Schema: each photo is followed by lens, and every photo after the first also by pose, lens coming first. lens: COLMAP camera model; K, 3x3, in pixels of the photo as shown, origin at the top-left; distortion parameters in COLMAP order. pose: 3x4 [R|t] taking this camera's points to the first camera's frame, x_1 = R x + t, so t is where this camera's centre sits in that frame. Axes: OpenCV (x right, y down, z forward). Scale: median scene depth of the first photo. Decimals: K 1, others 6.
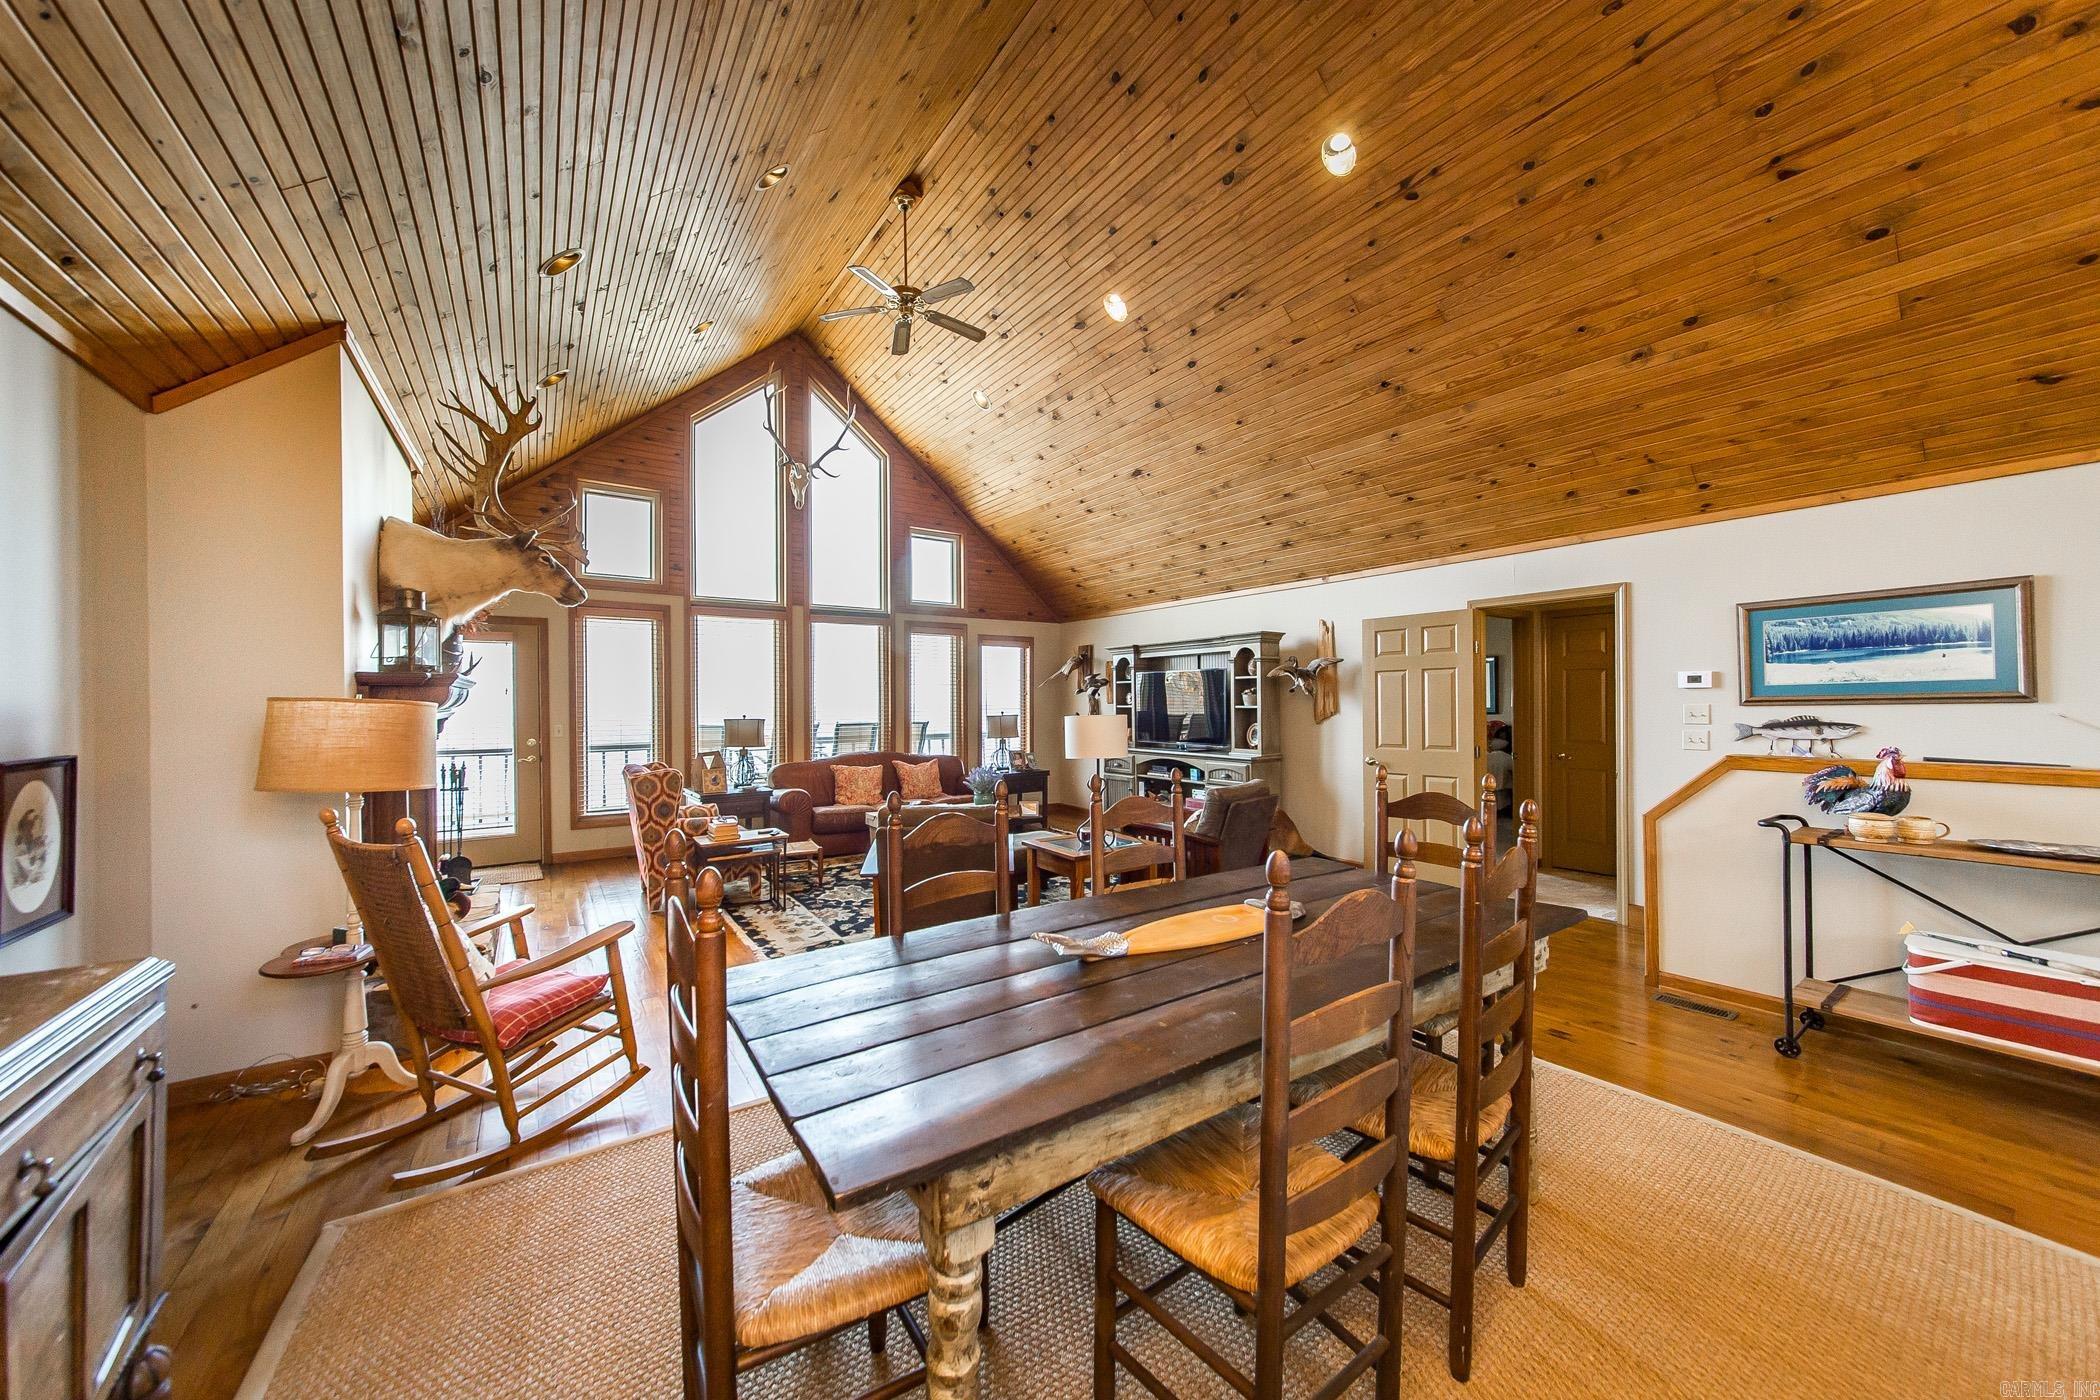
lens RADIAL K [[745.0, 0, 1045.1], [0, 745.0, 703.4], [0, 0, 1]] dist [-0.010258, 0.000663]
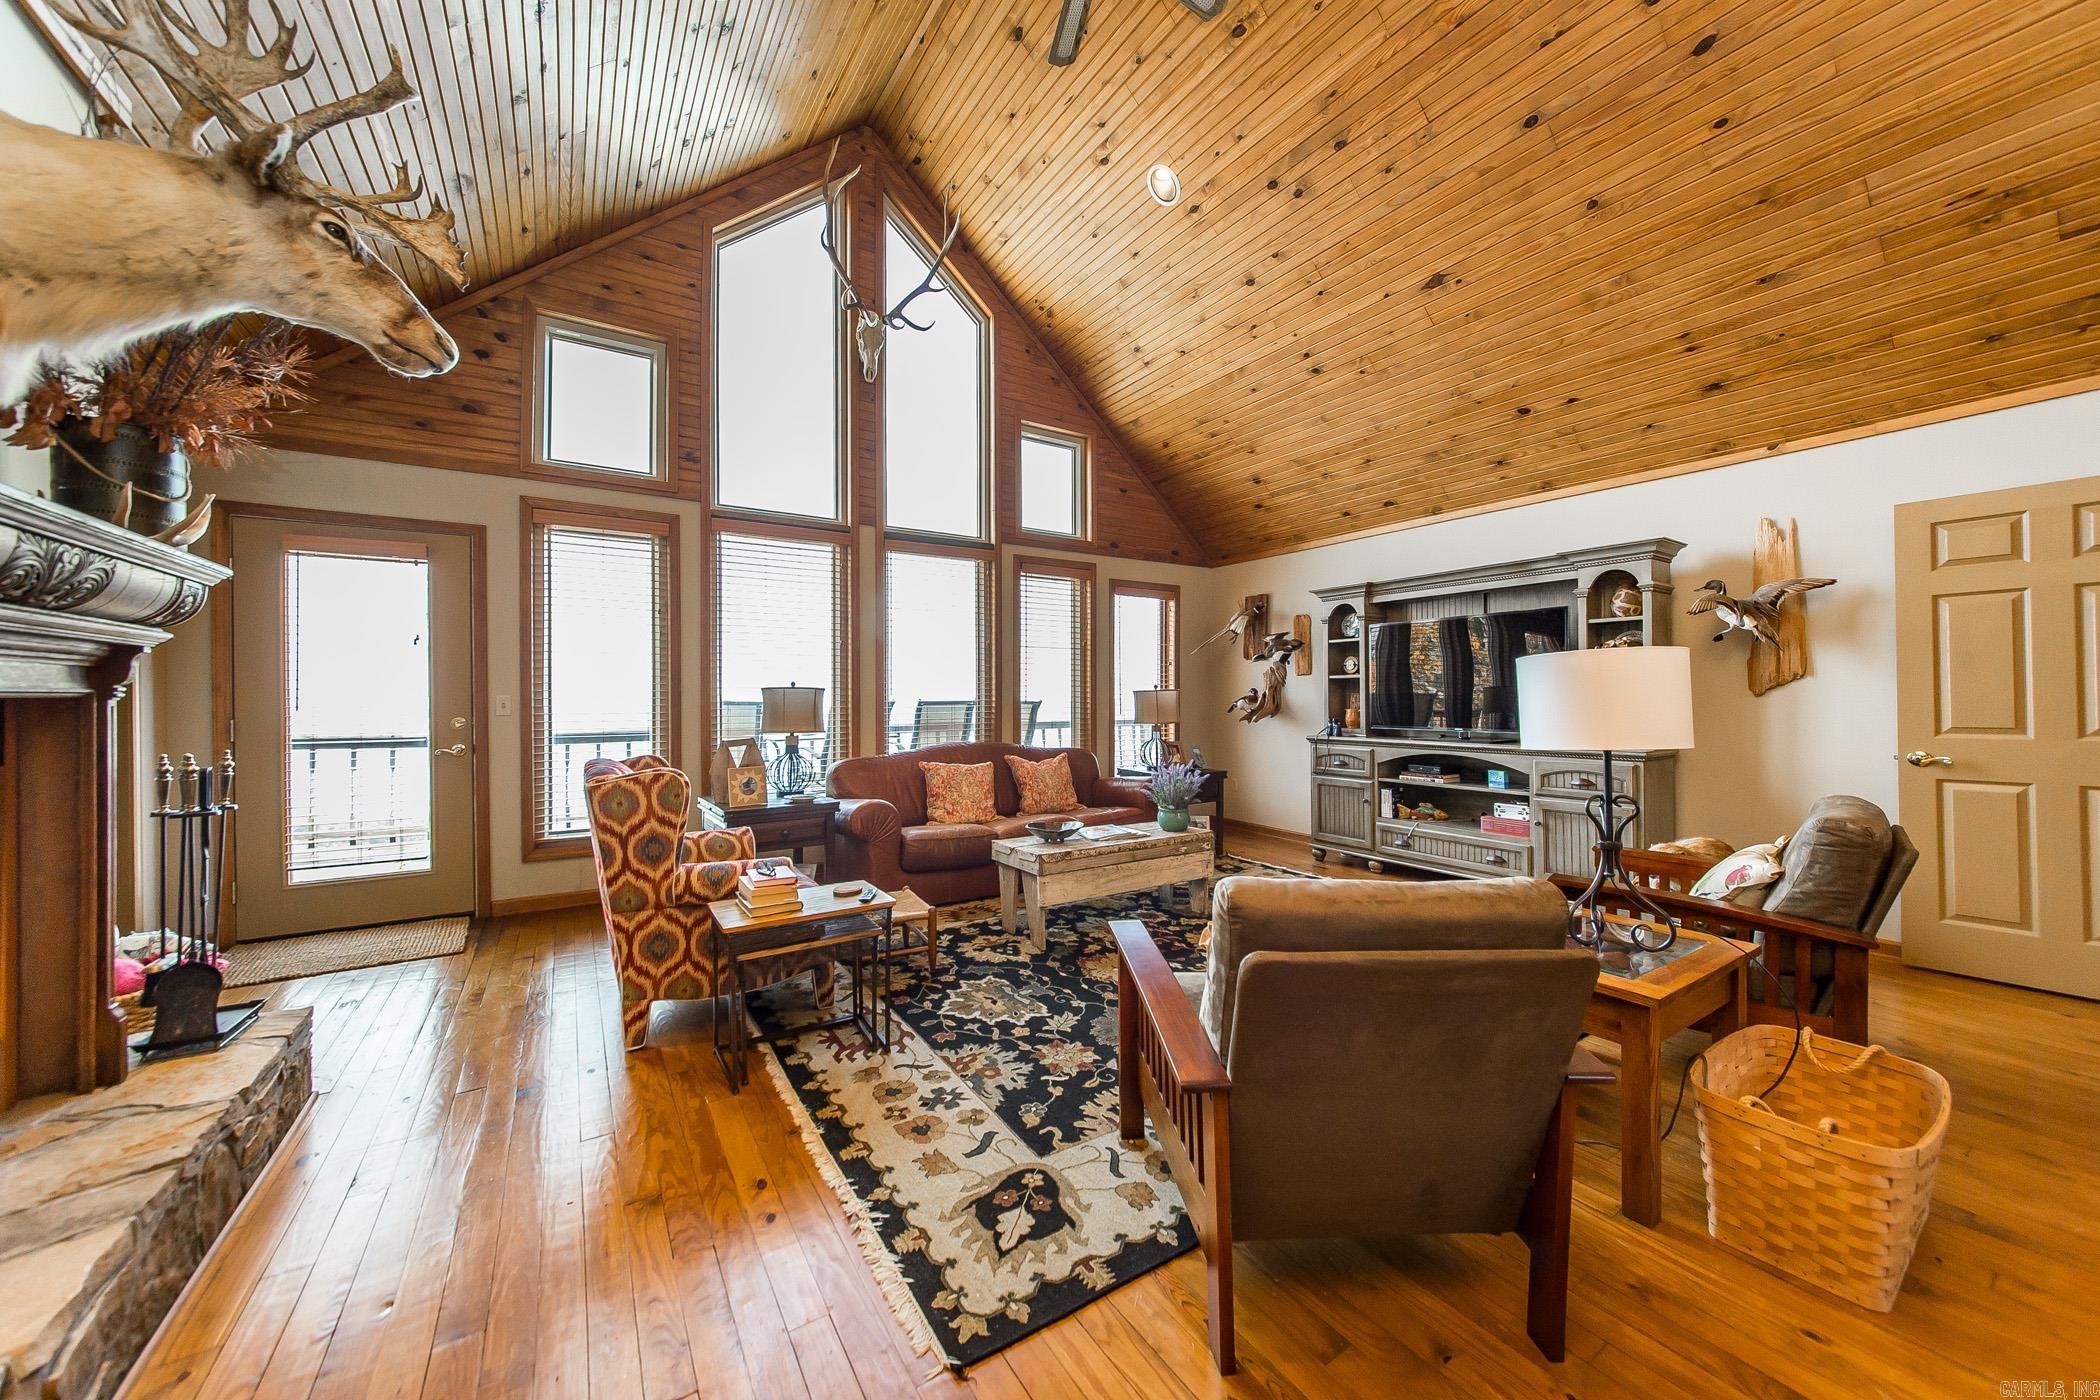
lens RADIAL K [[745.0, 0, 1036.2], [0, 745.0, 696.2], [0, 0, 1]] dist [-0.010258, 0.000663]
pose [[0.999220, 0.001223, -0.039468, -0.171402], [-0.001390, 0.999990, -0.004201, 0.029926], [0.039462, 0.004253, 0.999212, 0.372689]]
